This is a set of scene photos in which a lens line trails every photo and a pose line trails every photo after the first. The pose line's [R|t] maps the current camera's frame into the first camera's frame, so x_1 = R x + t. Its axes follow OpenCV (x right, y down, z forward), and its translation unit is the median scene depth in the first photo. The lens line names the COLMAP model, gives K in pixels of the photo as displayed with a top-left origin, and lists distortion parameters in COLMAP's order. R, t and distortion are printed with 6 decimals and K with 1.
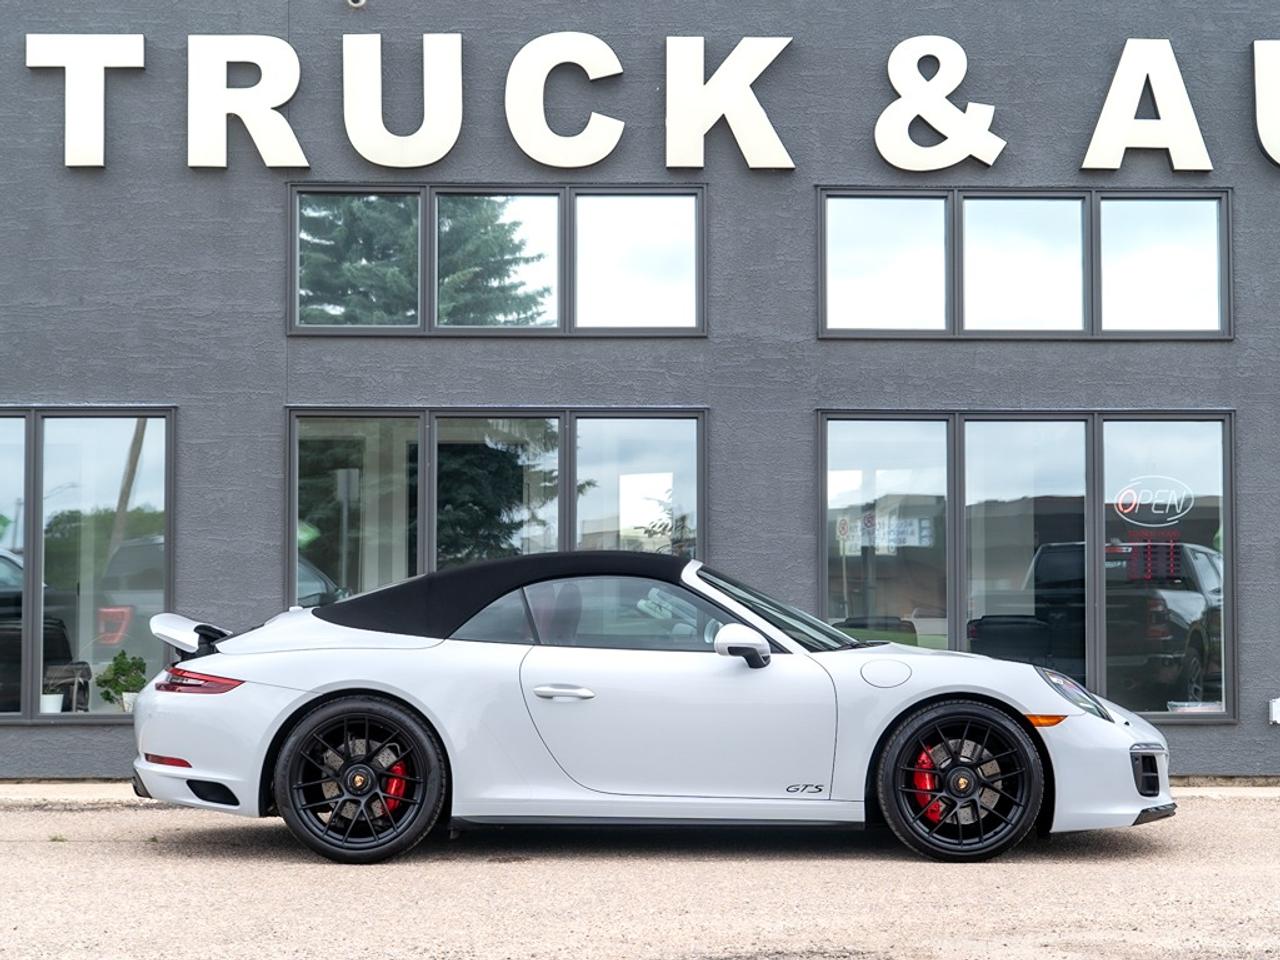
lens RADIAL K [[1863.5, 0, 640.0], [0, 1863.5, 480.0], [0, 0, 1]] dist [0.007489, -0.005948]
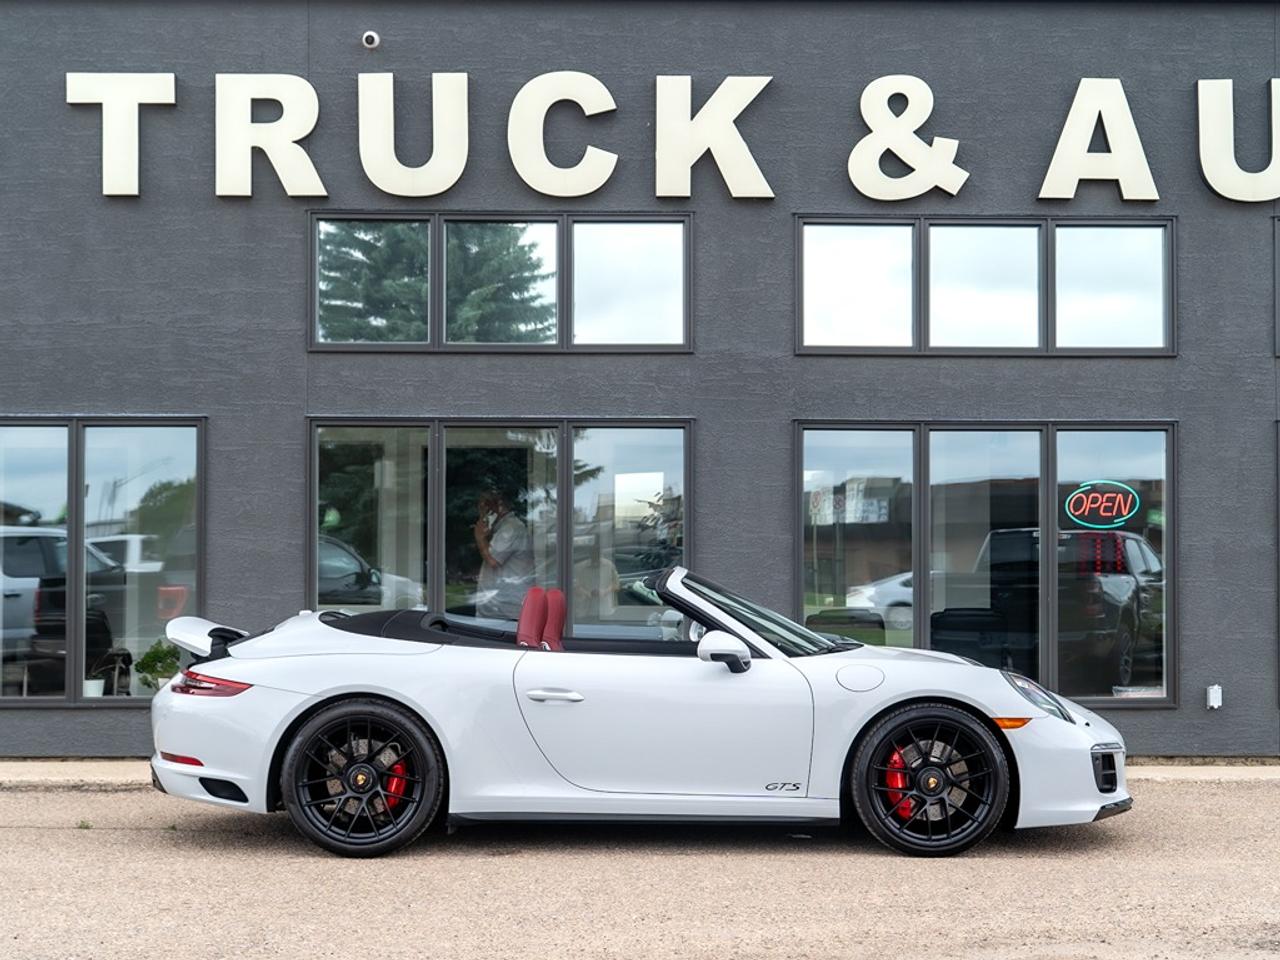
lens RADIAL K [[1467.0, 0, 640.0], [0, 1467.0, 480.0], [0, 0, 1]] dist [0.001273, 0.005377]
pose [[0.999982, 0.001987, -0.005590, 0.009799], [-0.001848, 0.999694, 0.024666, -0.023955], [0.005637, -0.024655, 0.999680, 0.142345]]
